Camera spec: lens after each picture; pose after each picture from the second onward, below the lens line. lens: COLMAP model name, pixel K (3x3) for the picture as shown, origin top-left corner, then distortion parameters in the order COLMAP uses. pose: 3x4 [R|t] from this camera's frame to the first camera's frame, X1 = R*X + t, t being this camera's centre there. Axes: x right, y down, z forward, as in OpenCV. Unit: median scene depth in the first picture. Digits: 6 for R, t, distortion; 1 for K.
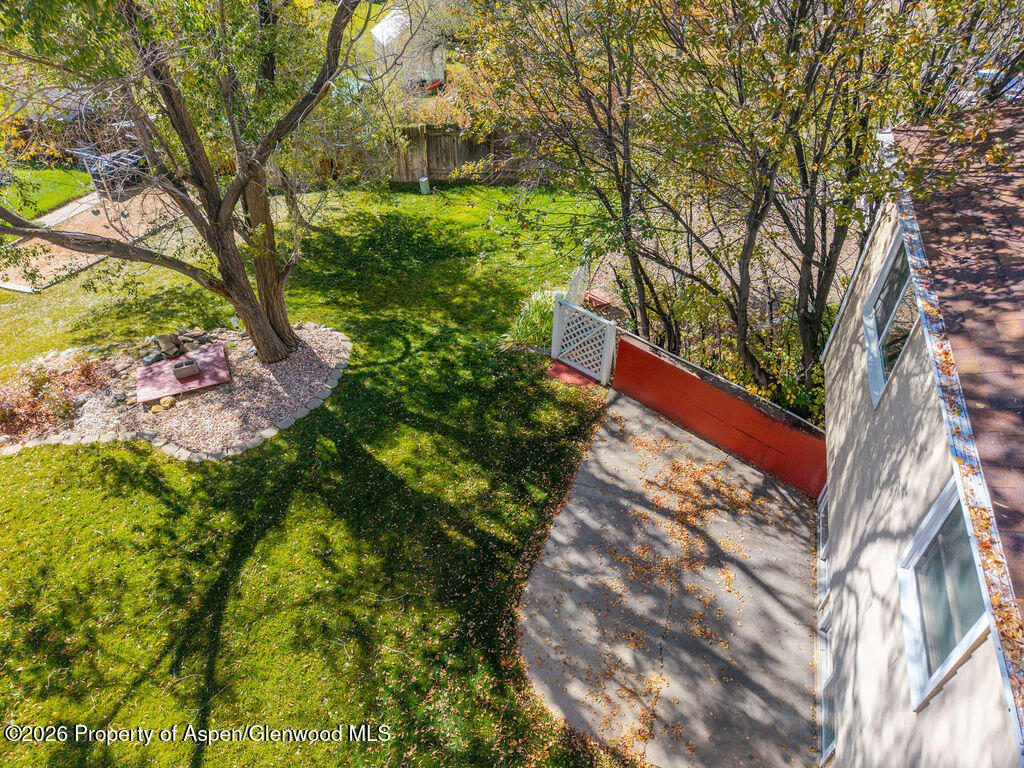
lens RADIAL K [[682.9, 0, 508.7], [0, 682.9, 386.2], [0, 0, 1]] dist [0.010908, -0.008190]
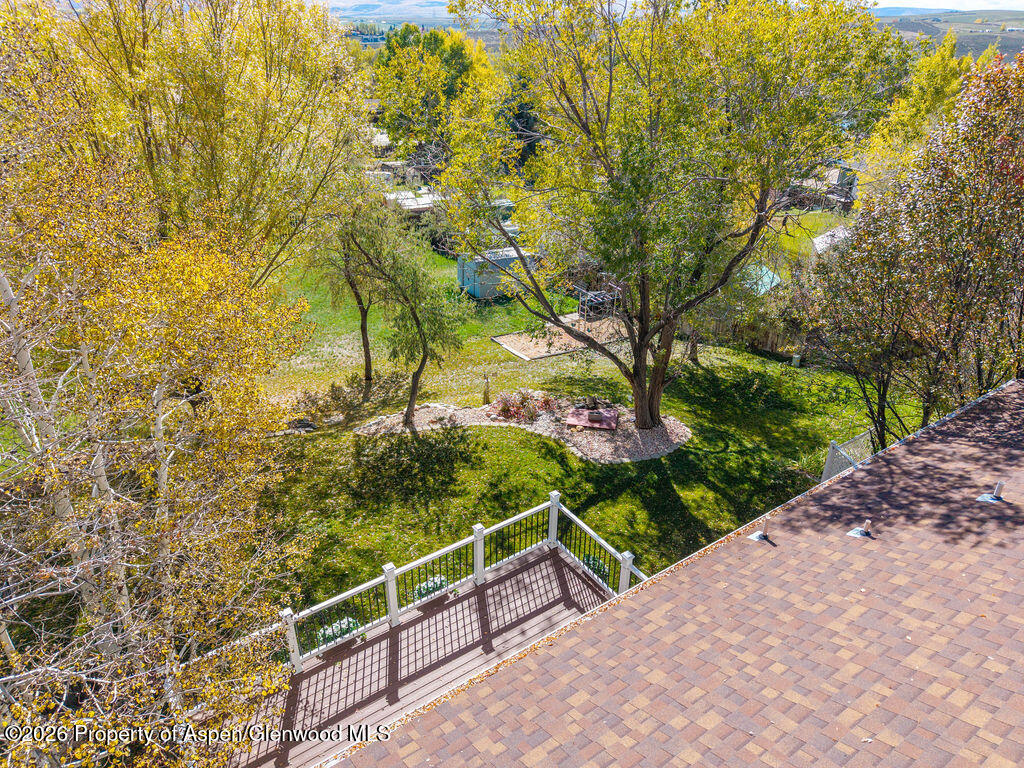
lens RADIAL K [[673.6, 0, 512.0], [0, 673.6, 384.0], [0, 0, 1]] dist [0.089787, -0.001291]
pose [[0.803017, 0.266758, -0.532920, 0.257652], [-0.379695, 0.918246, -0.112497, 0.177219], [0.459342, 0.292684, 0.838654, -0.574997]]
